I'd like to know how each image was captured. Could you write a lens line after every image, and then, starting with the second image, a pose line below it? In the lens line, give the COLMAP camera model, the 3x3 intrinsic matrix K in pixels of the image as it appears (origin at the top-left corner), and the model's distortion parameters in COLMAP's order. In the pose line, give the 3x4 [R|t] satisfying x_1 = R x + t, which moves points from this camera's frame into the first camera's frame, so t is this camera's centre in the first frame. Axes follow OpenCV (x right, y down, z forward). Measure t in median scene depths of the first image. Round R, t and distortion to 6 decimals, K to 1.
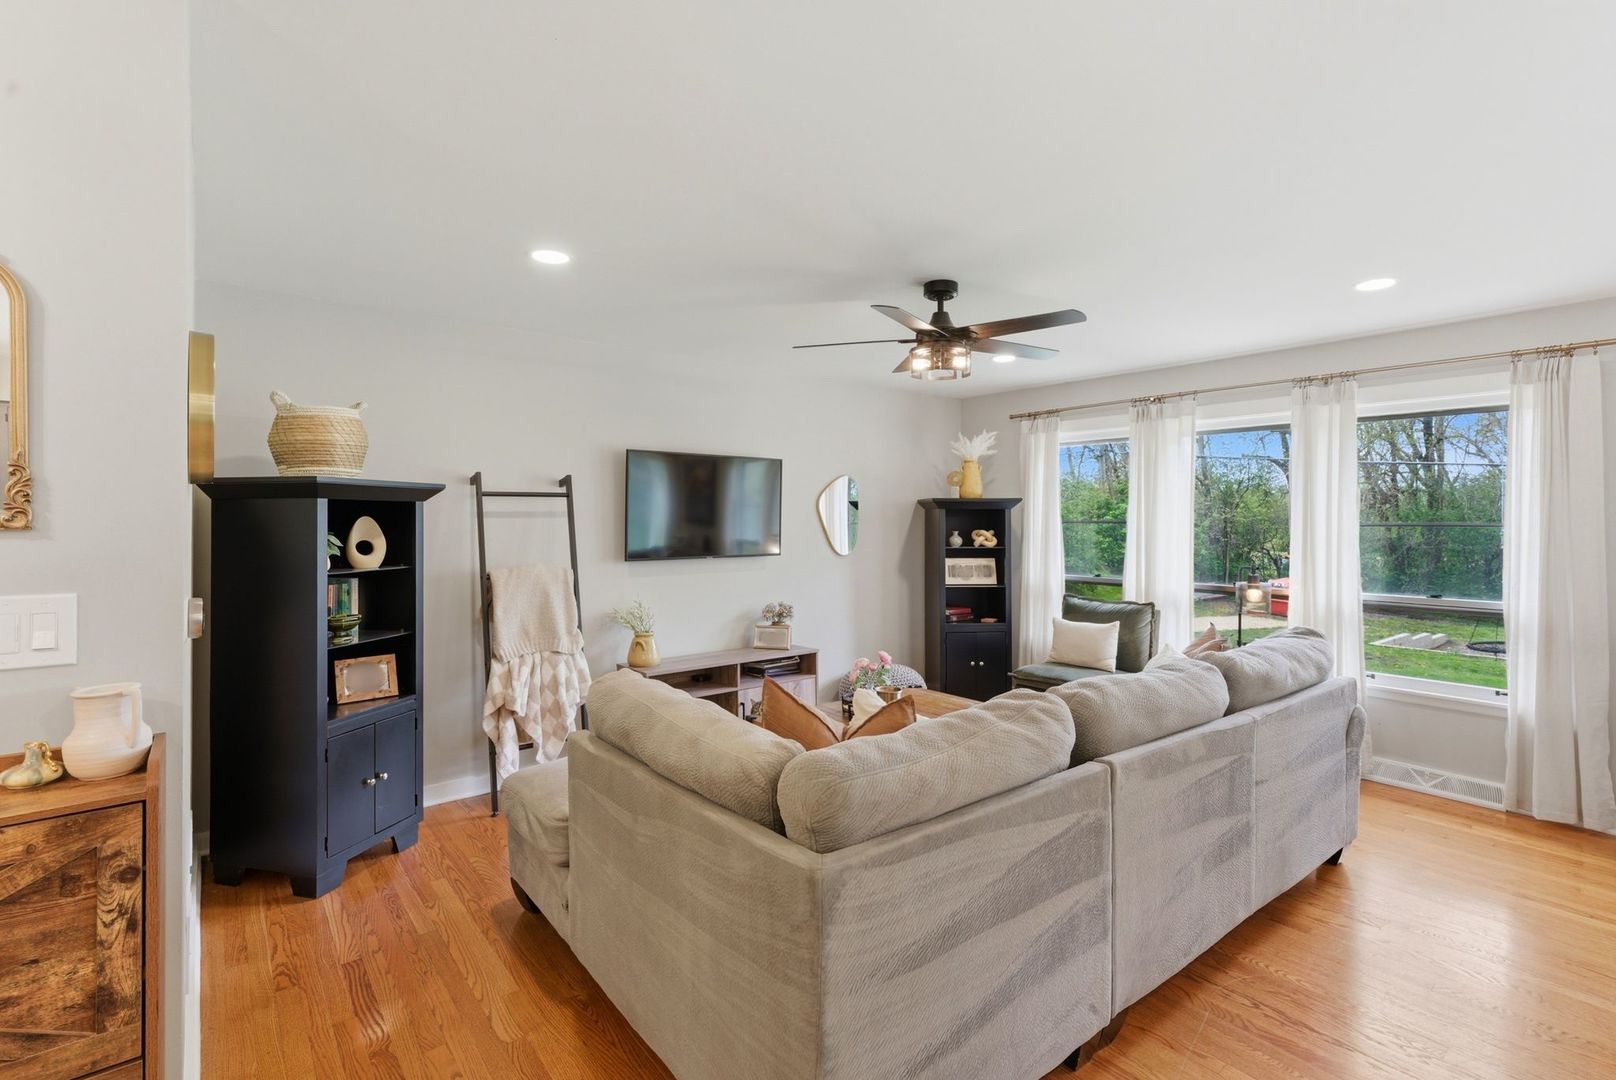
lens RADIAL K [[741.3, 0, 806.3], [0, 741.3, 526.9], [0, 0, 1]] dist [-0.004620, -0.001106]
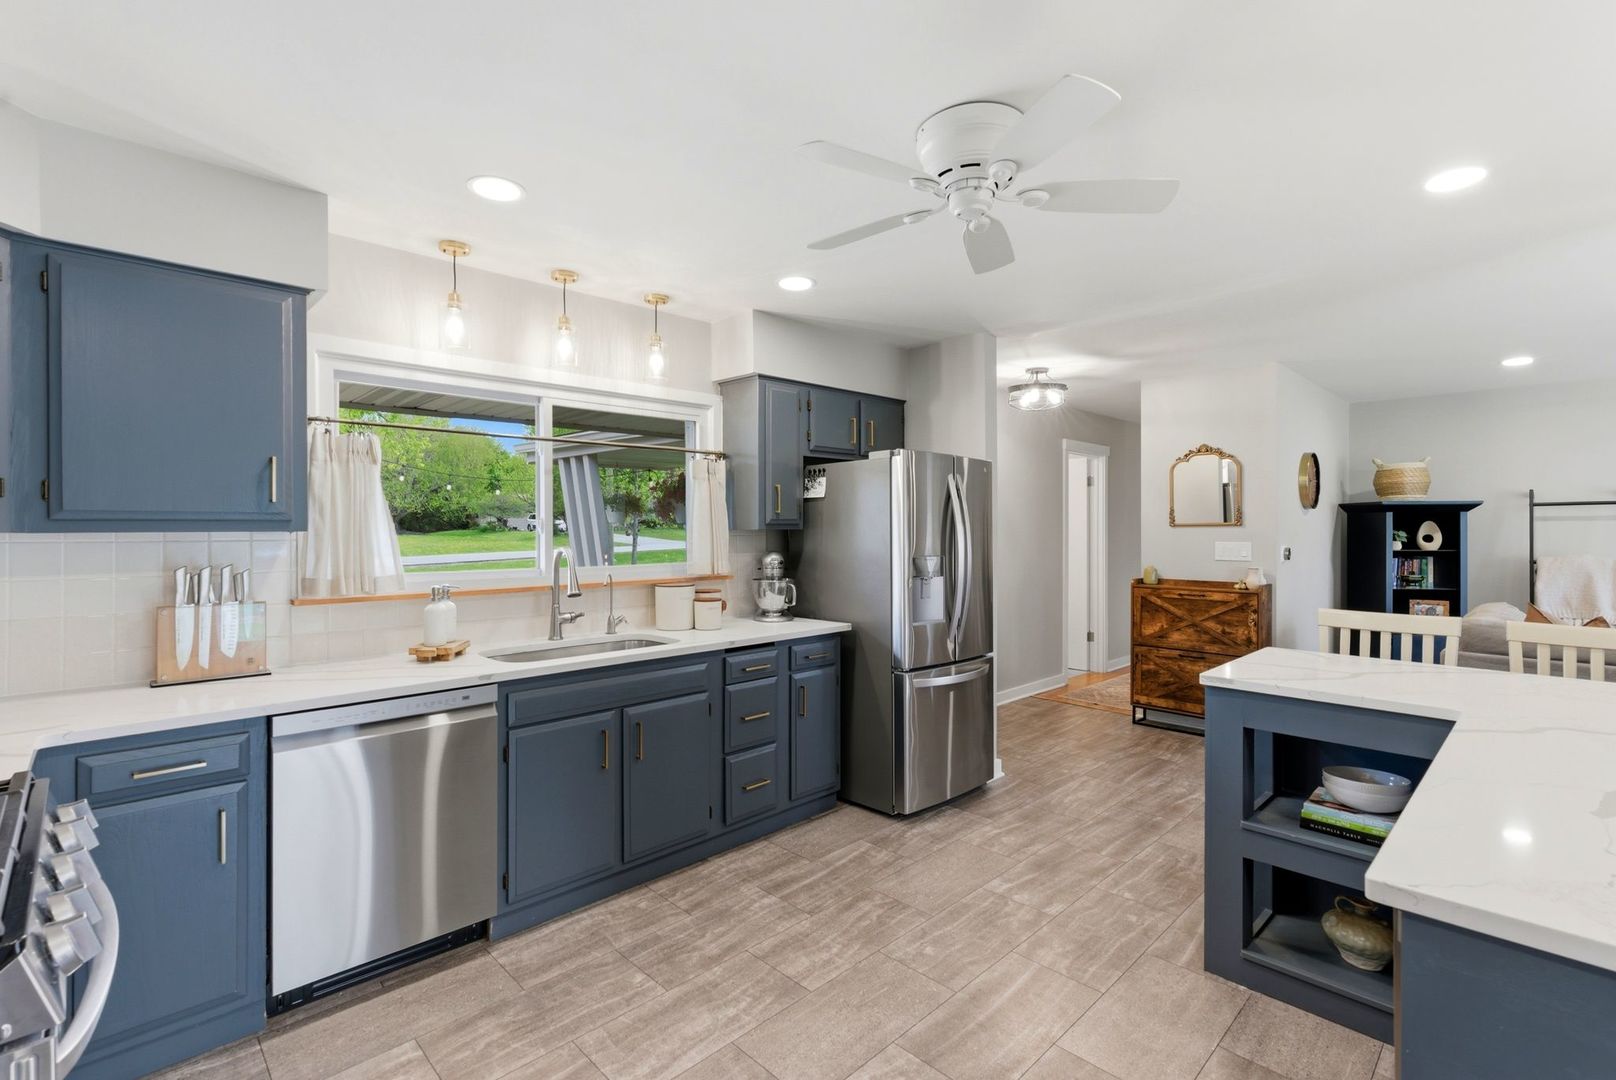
lens RADIAL K [[741.3, 0, 802.5], [0, 741.3, 527.3], [0, 0, 1]] dist [-0.004620, -0.001106]
pose [[0.086000, -0.000171, -0.996295, 1.047909], [-0.003920, 0.999992, -0.000510, 0.007694], [0.996287, 0.003949, 0.085999, -0.656115]]
